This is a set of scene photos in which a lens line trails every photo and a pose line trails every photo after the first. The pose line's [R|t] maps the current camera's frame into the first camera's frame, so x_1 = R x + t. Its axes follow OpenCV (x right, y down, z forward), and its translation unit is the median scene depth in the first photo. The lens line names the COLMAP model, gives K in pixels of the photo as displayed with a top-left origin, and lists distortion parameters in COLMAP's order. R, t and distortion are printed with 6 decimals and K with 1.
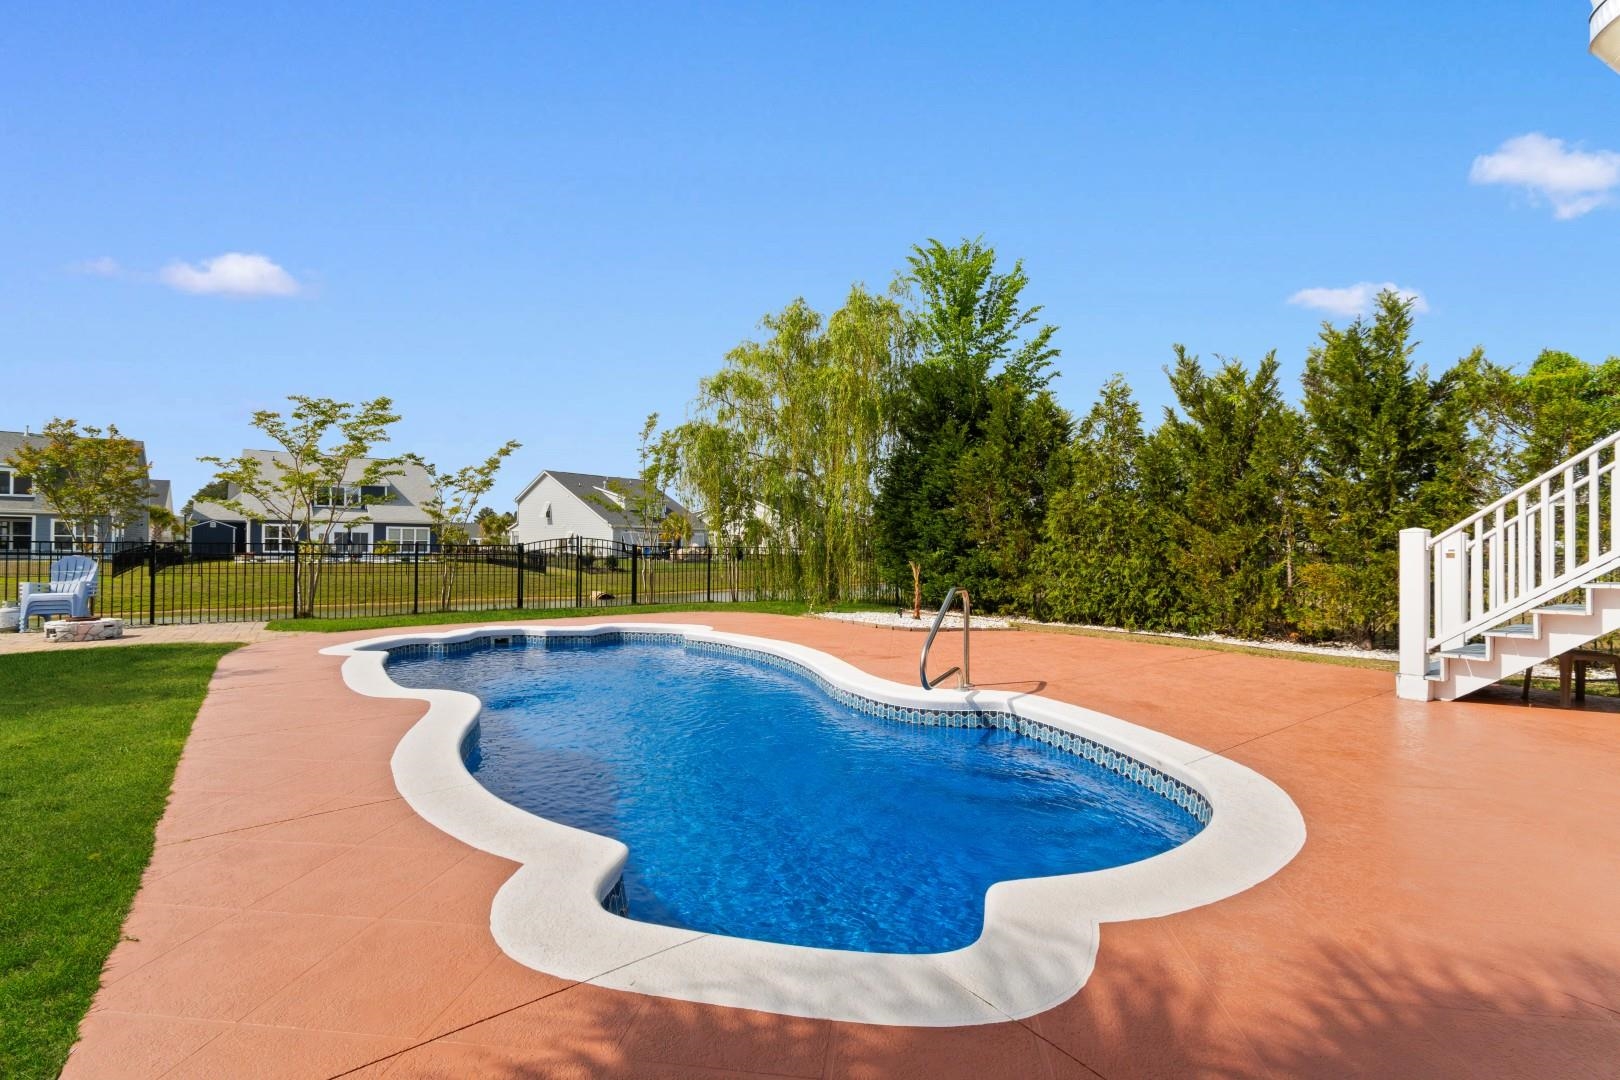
lens RADIAL K [[707.3, 0, 814.5], [0, 707.3, 547.5], [0, 0, 1]] dist [0.002117, 0.000787]
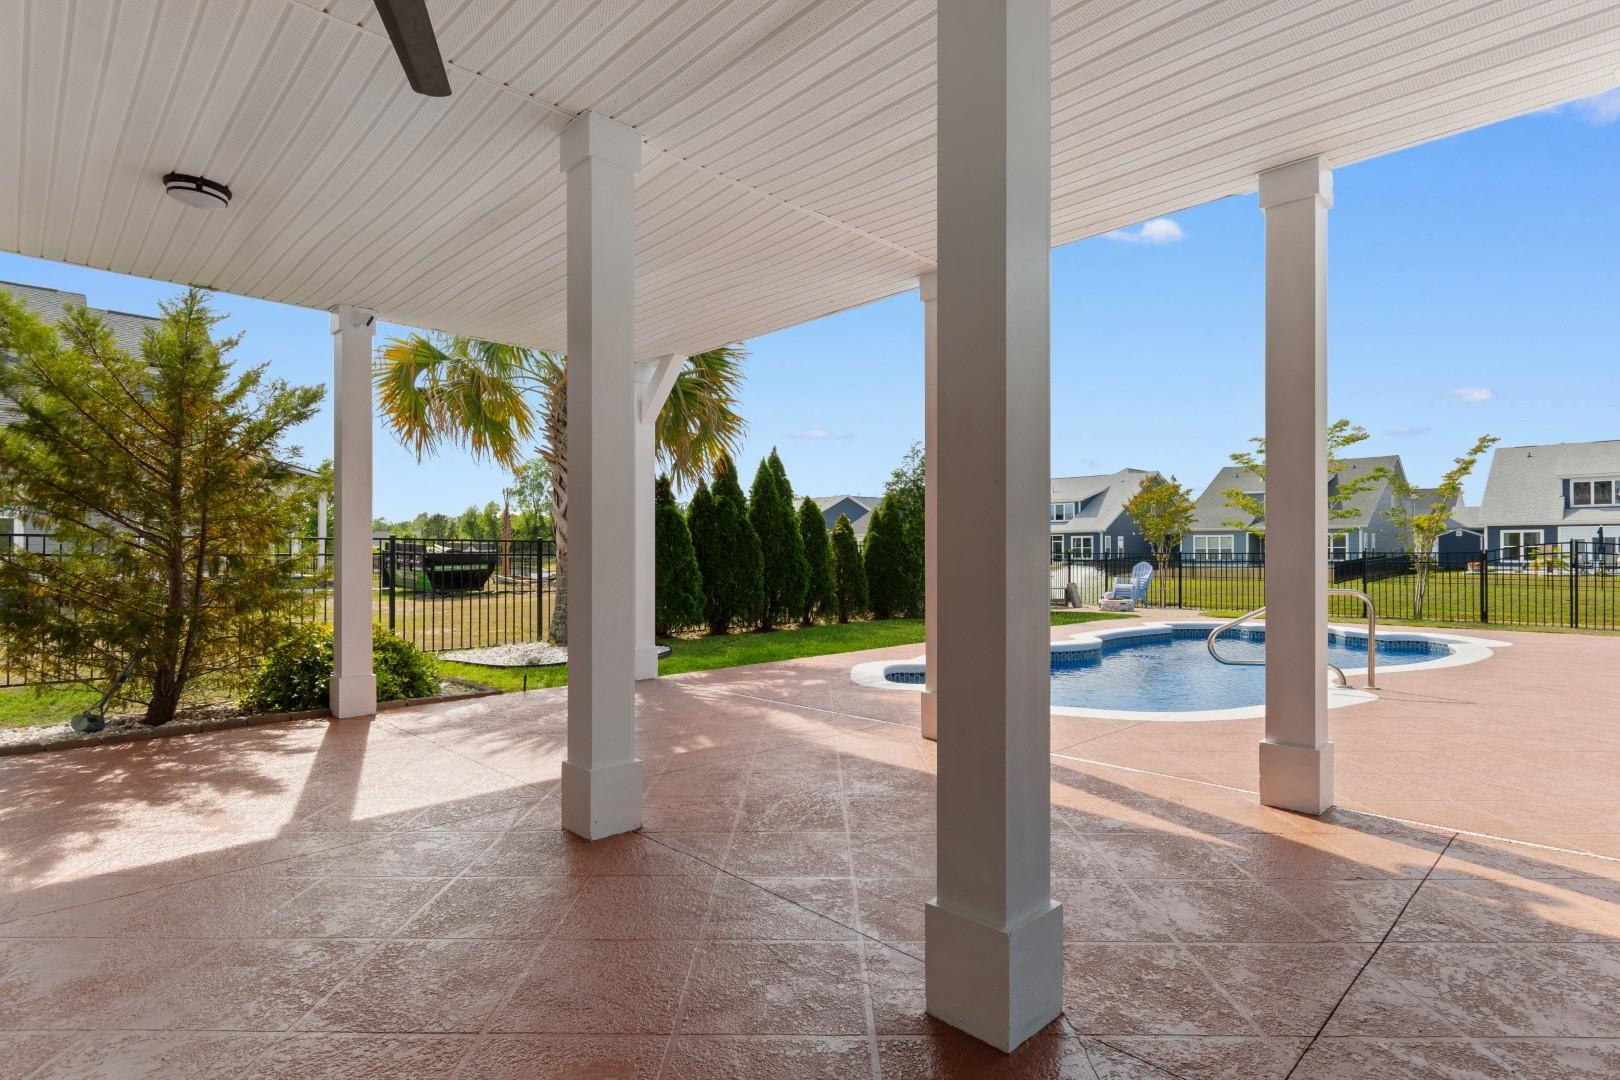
lens RADIAL K [[829.0, 0, 810.0], [0, 829.0, 540.0], [0, 0, 1]] dist [0.003328, 0.000221]
pose [[0.109128, -0.025886, -0.993691, 0.223606], [0.004790, 0.999663, -0.025516, 0.002019], [0.994016, -0.001976, 0.109215, 0.013564]]
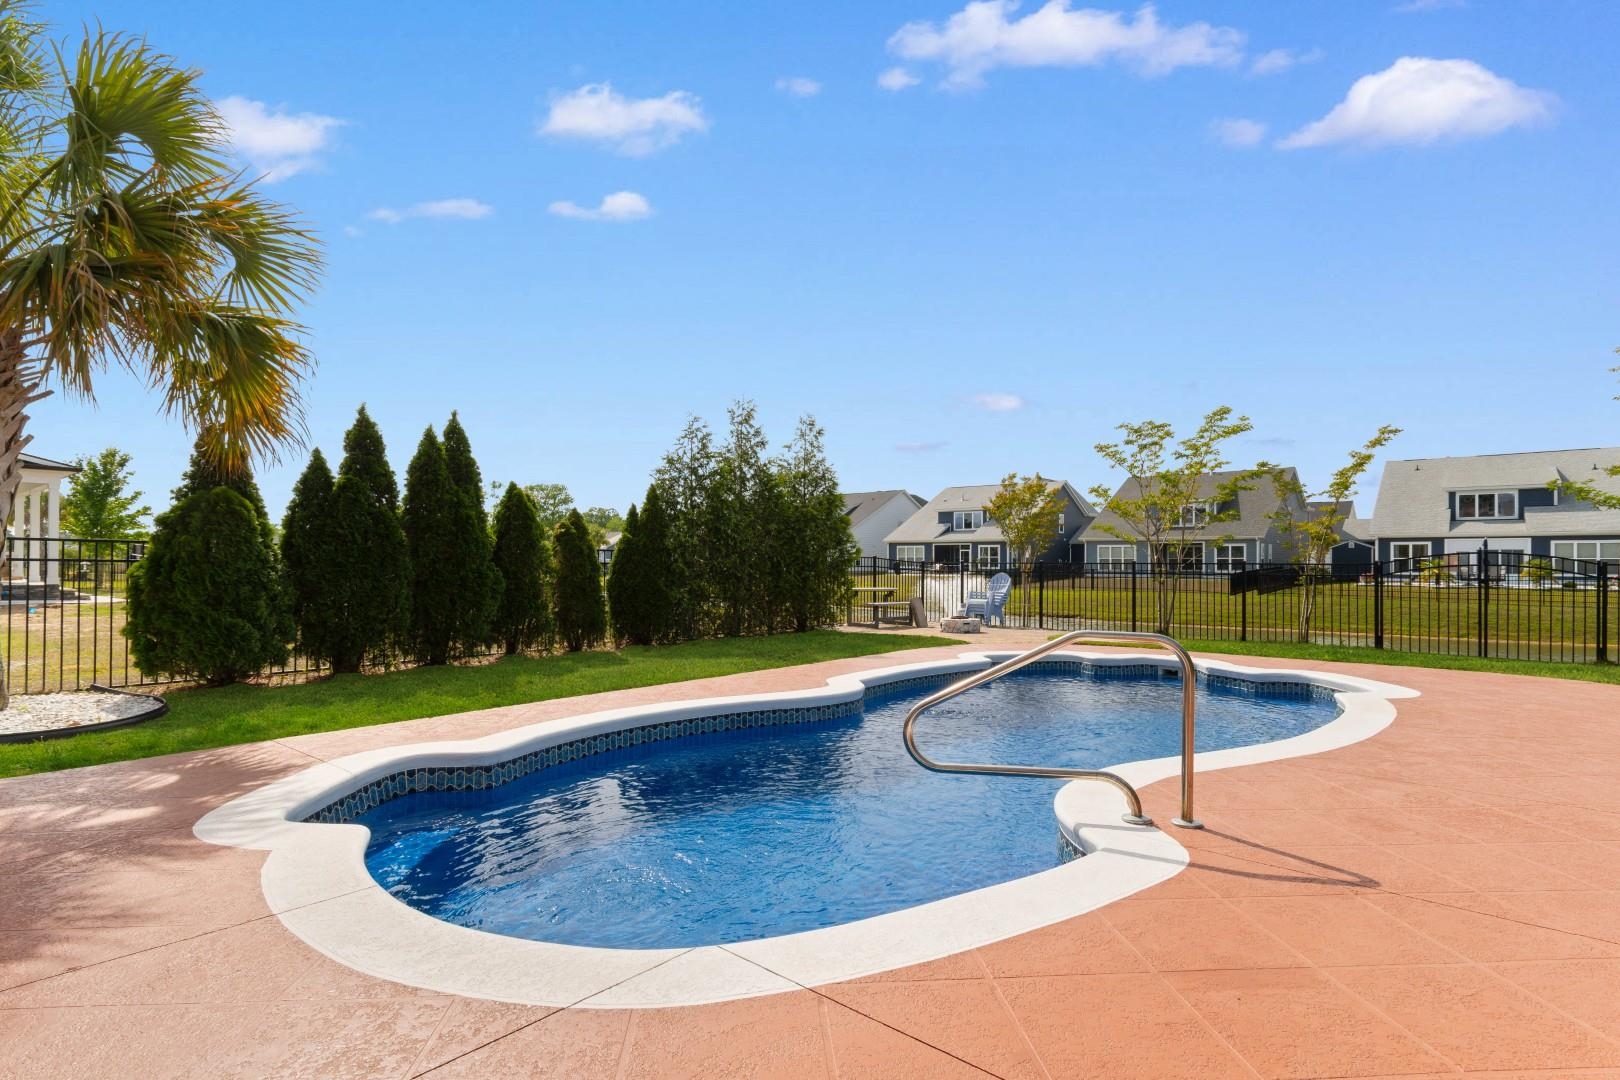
lens RADIAL K [[799.0, 0, 801.0], [0, 799.0, 556.0], [0, 0, 1]] dist [-0.005502, -0.000505]
pose [[0.167679, -0.015593, -0.985718, 0.125816], [-0.000937, 0.999872, -0.015976, 0.001328], [0.985841, 0.003602, 0.167643, 0.108473]]
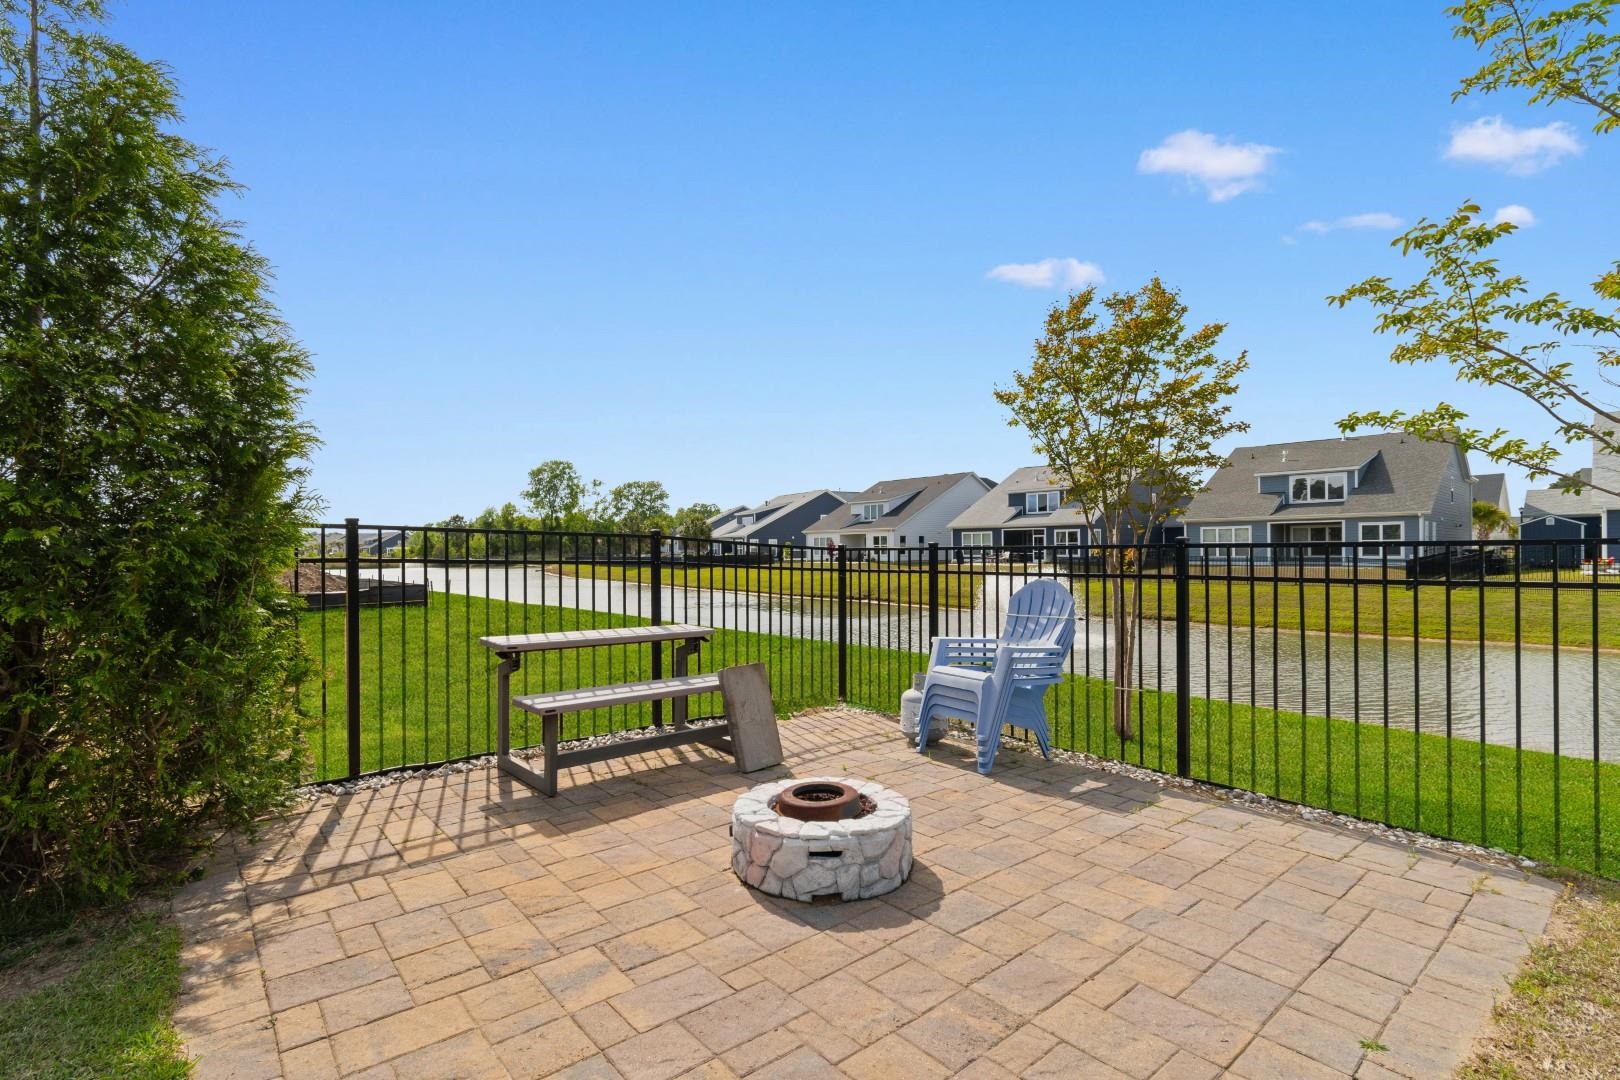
lens RADIAL K [[707.3, 0, 814.5], [0, 707.3, 547.5], [0, 0, 1]] dist [0.002117, 0.000787]
pose [[0.047616, -0.015096, -0.998752, -0.186458], [0.009411, 0.999848, -0.014664, -0.000737], [0.998821, -0.008701, 0.047751, 0.253741]]
